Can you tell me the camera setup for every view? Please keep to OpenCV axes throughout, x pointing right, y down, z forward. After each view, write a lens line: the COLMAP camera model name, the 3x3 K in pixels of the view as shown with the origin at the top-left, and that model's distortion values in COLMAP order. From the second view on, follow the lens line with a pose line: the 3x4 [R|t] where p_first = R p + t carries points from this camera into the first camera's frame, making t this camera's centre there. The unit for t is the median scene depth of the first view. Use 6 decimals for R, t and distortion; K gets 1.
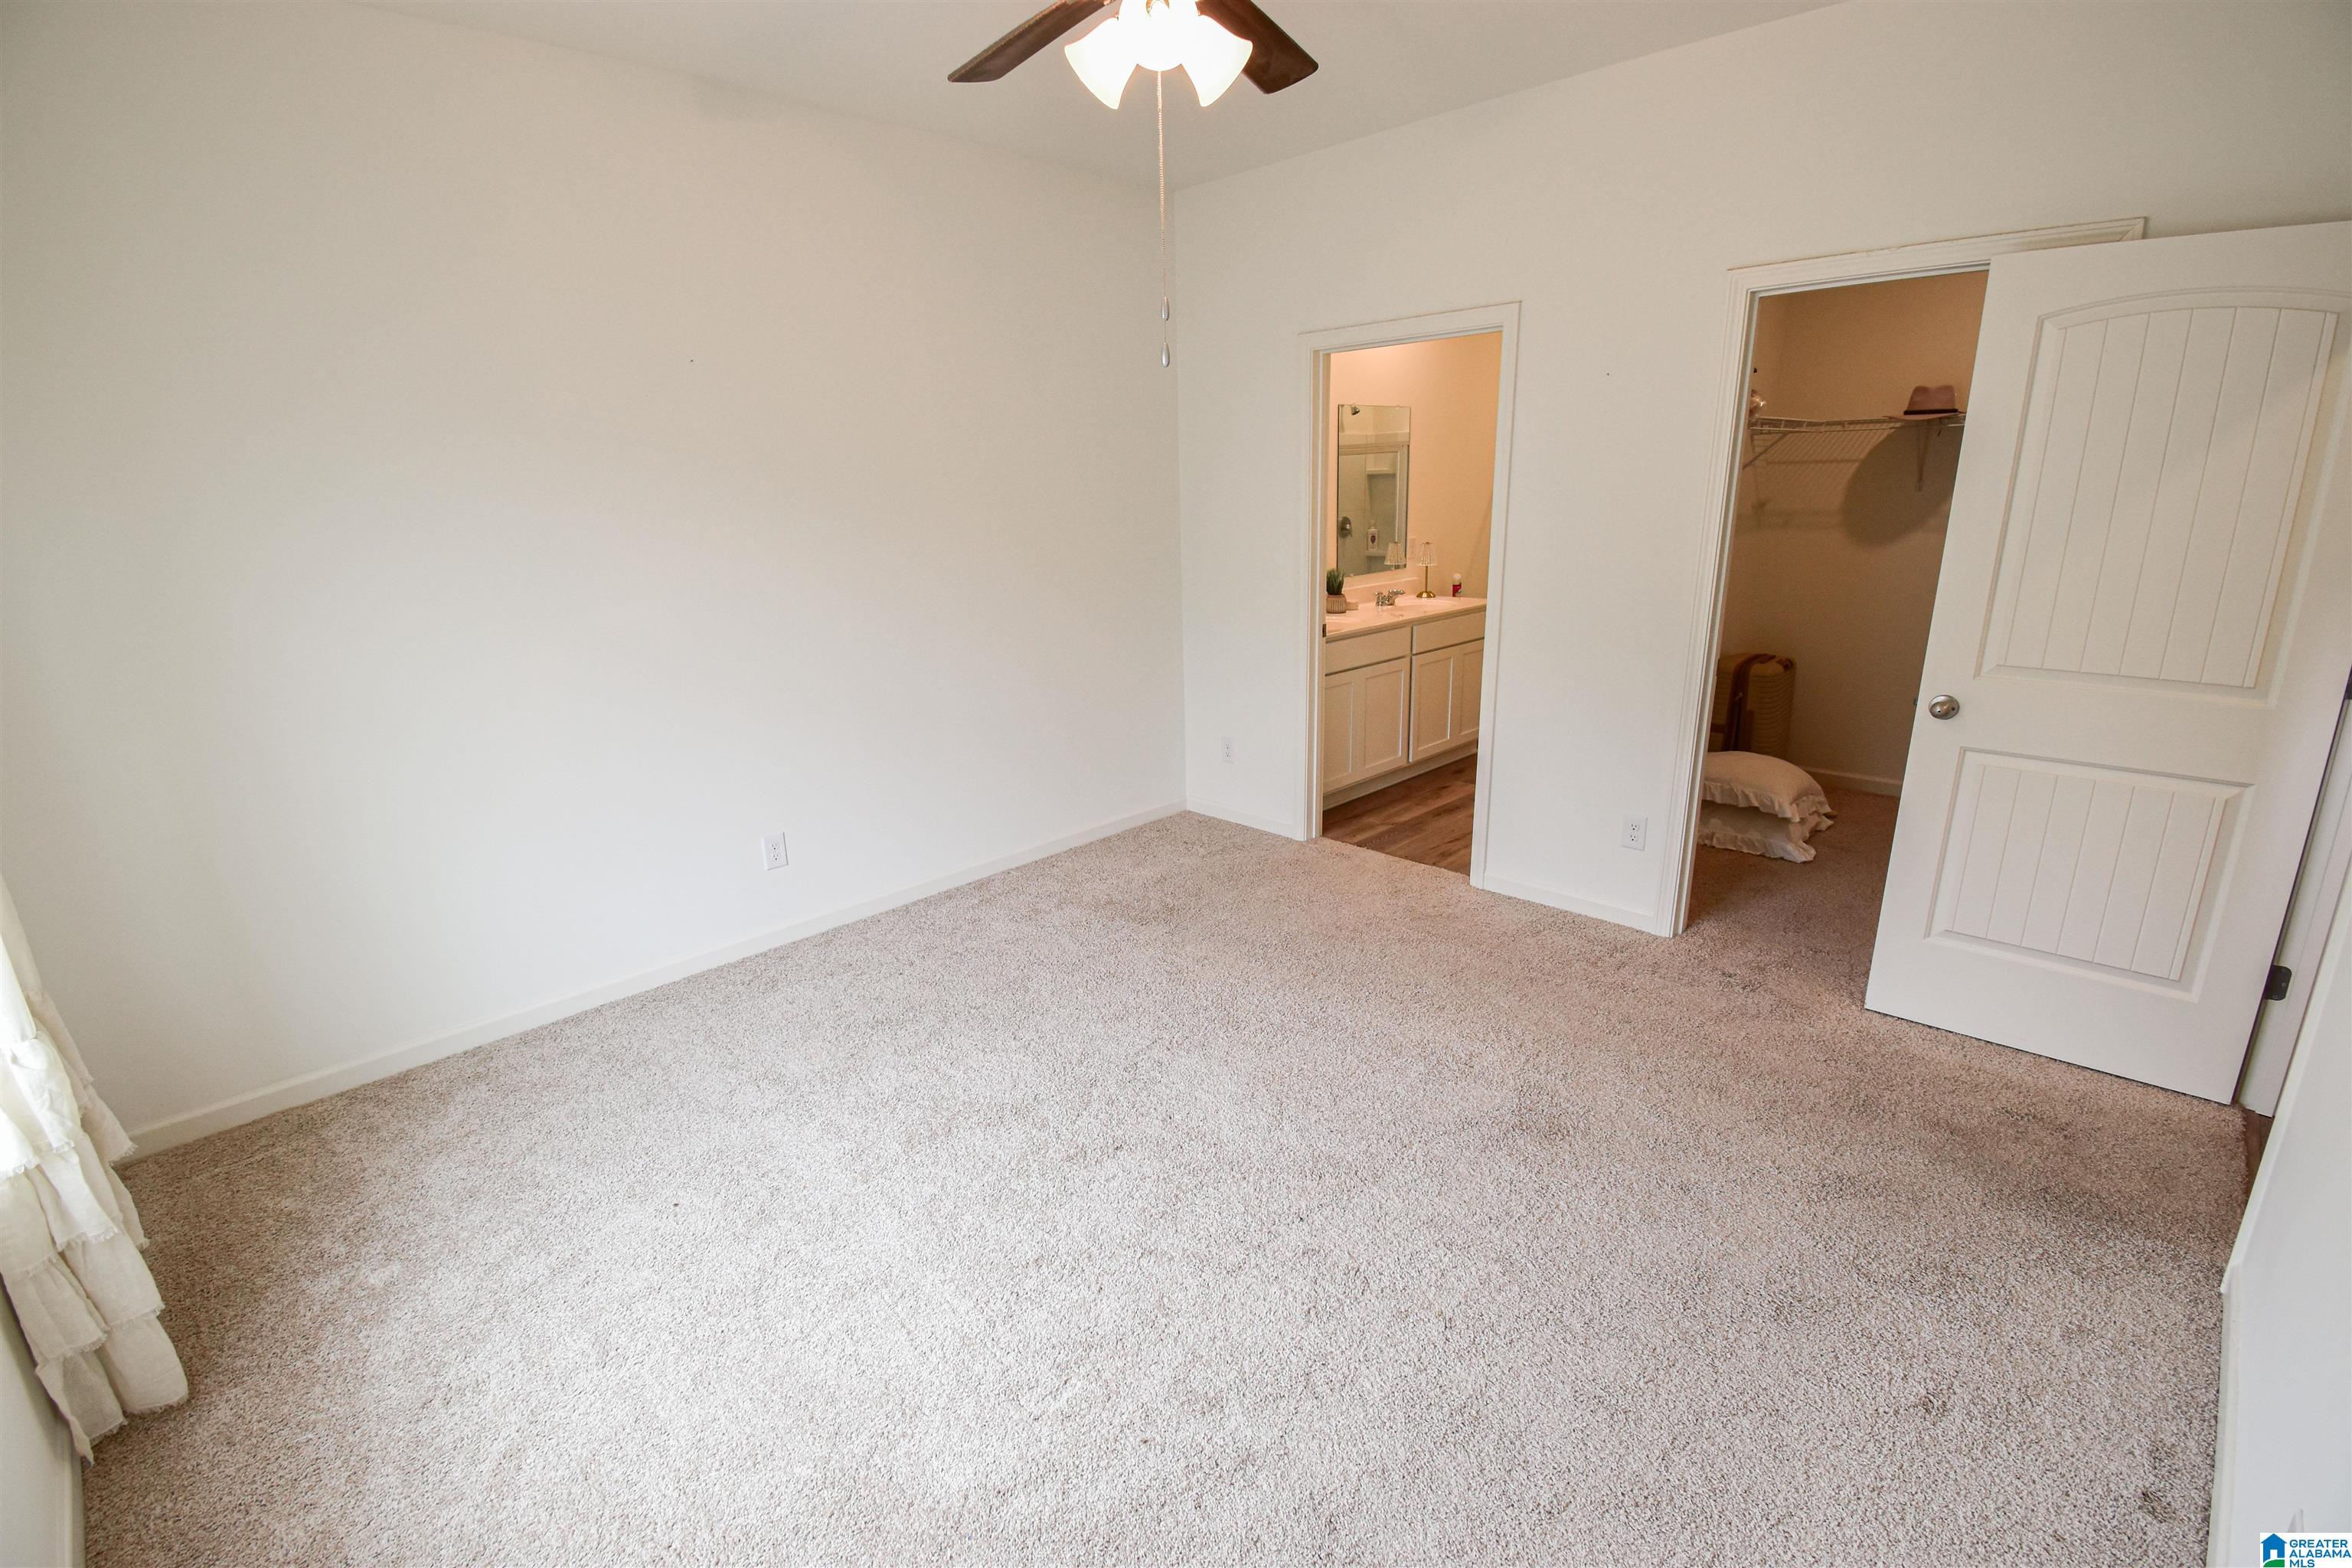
lens RADIAL K [[1063.3, 0, 1164.7], [0, 1063.3, 777.3], [0, 0, 1]] dist [0.020351, -0.026986]
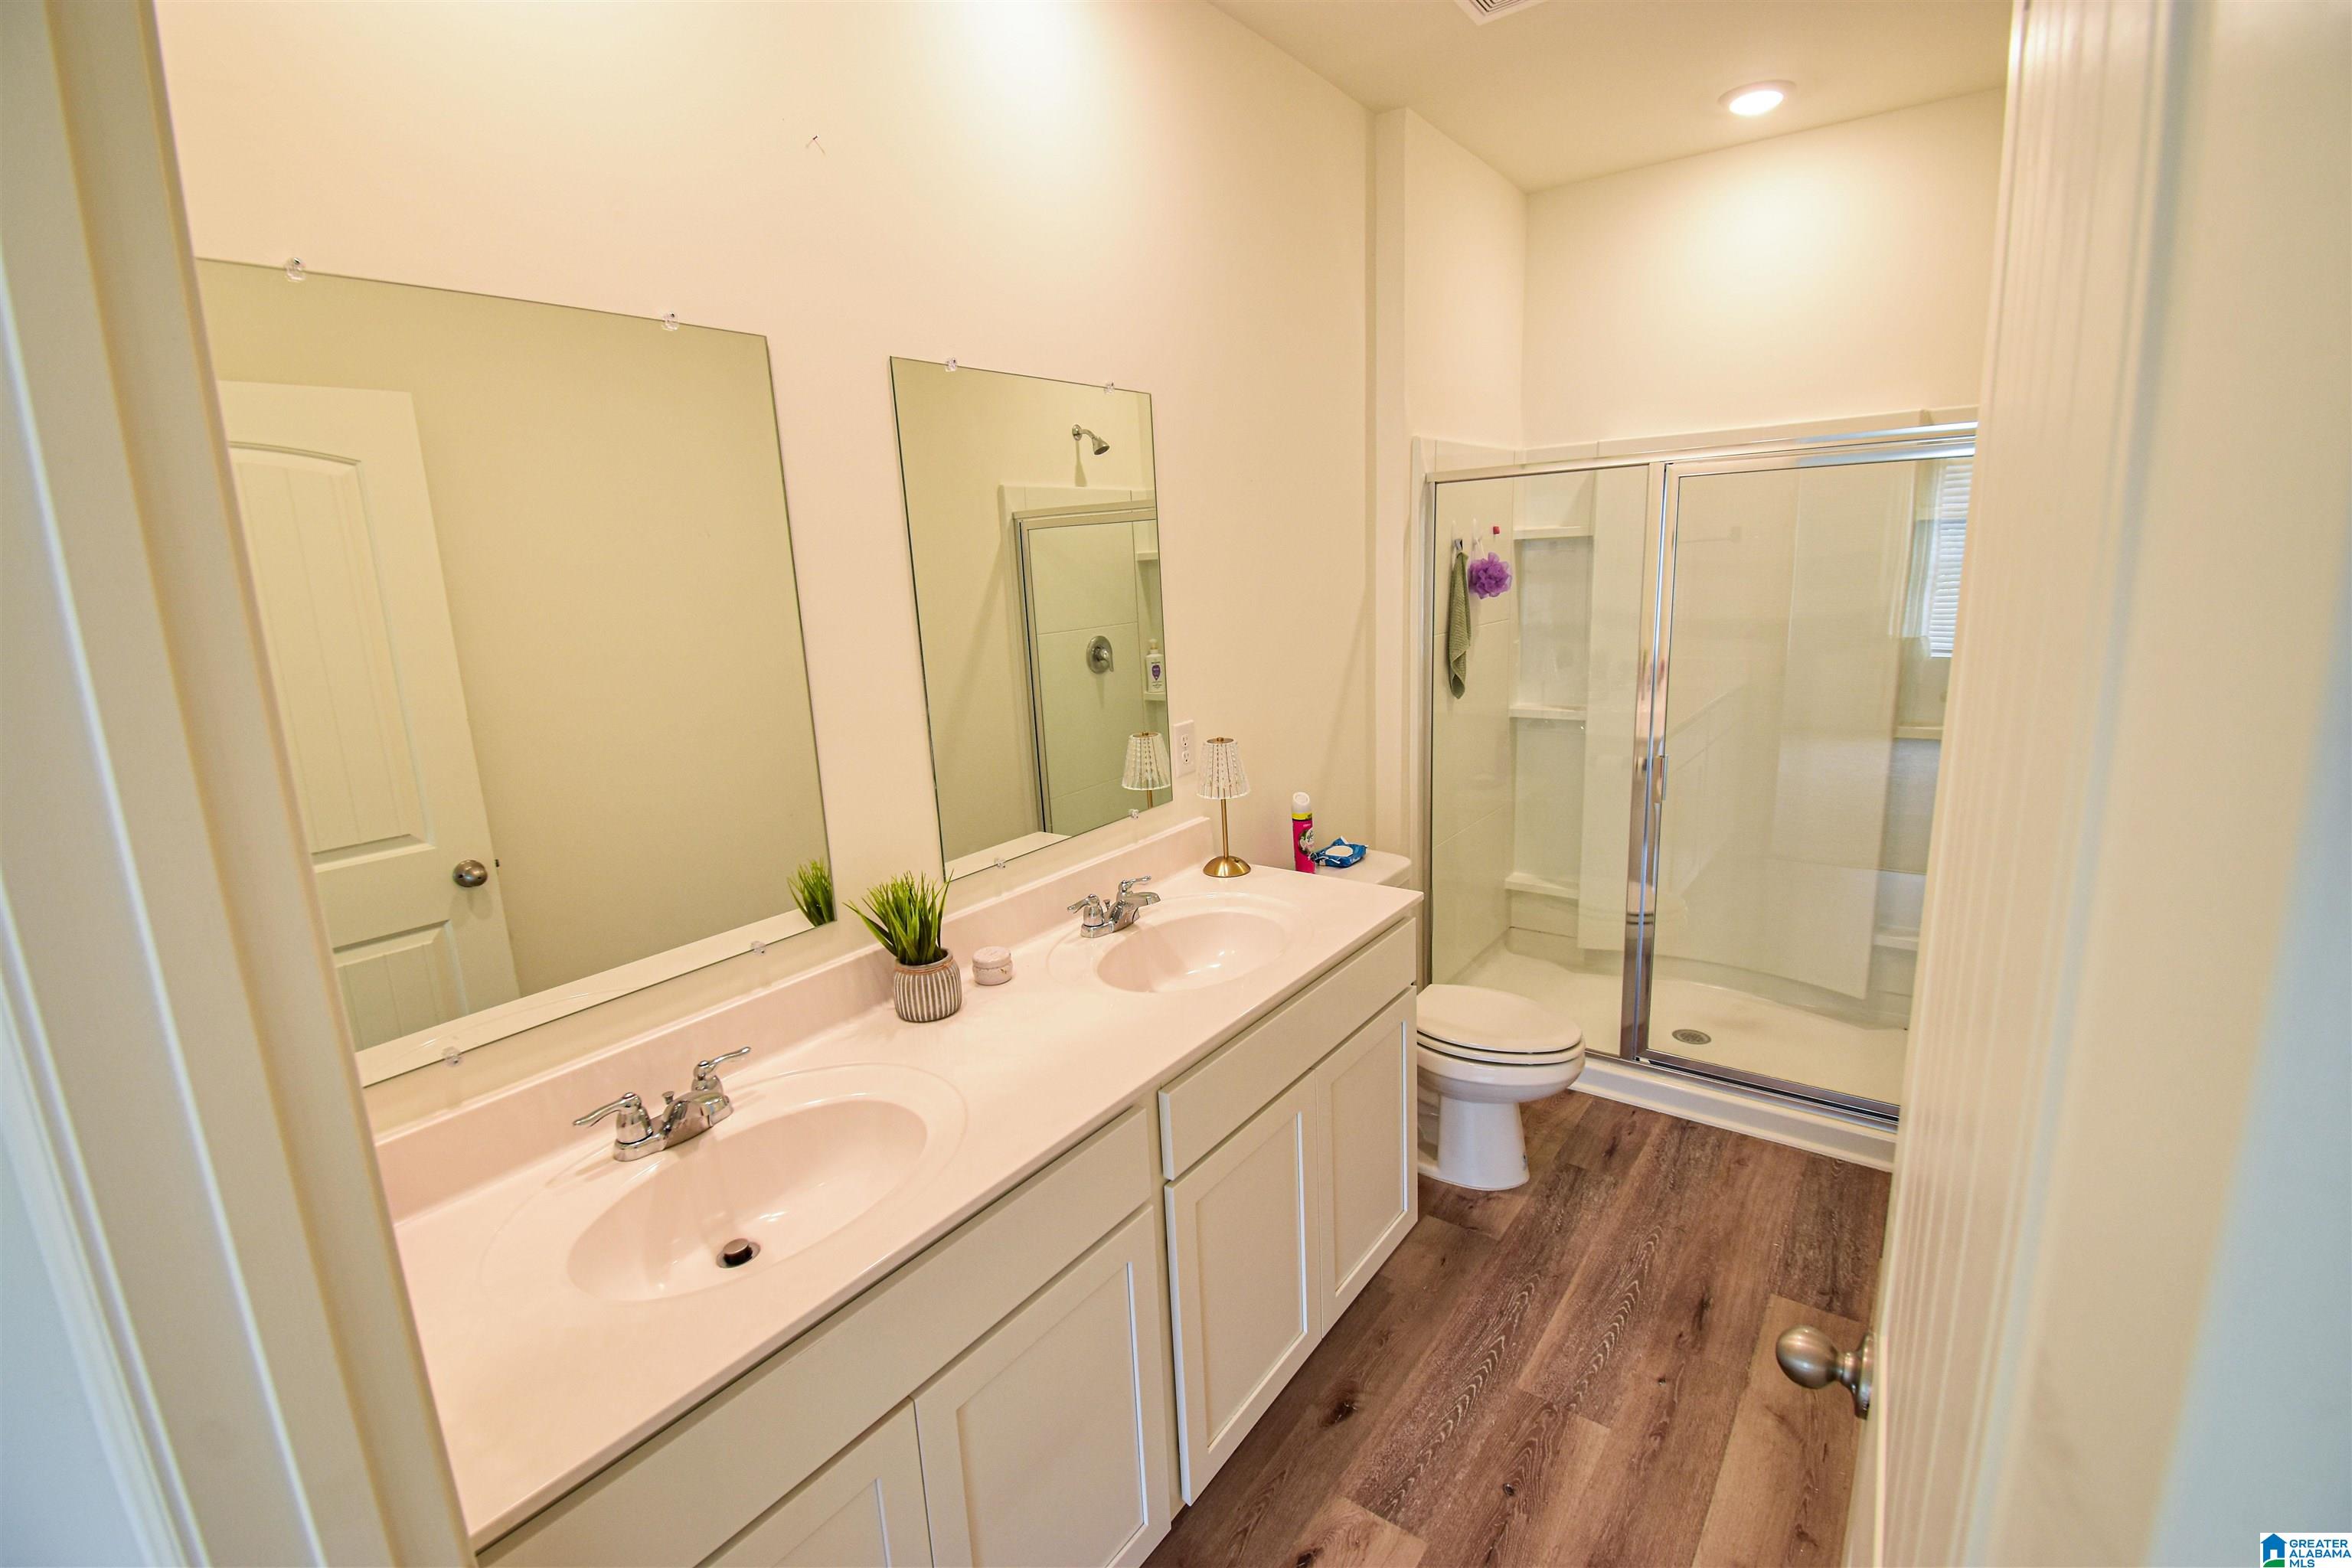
lens RADIAL K [[1063.3, 0, 1164.7], [0, 1063.3, 777.3], [0, 0, 1]] dist [0.020351, -0.026986]
pose [[0.990640, -0.050490, 0.126819, 0.190891], [0.059499, 0.995890, -0.068287, -0.194614], [-0.122850, 0.075194, 0.989573, 0.669353]]
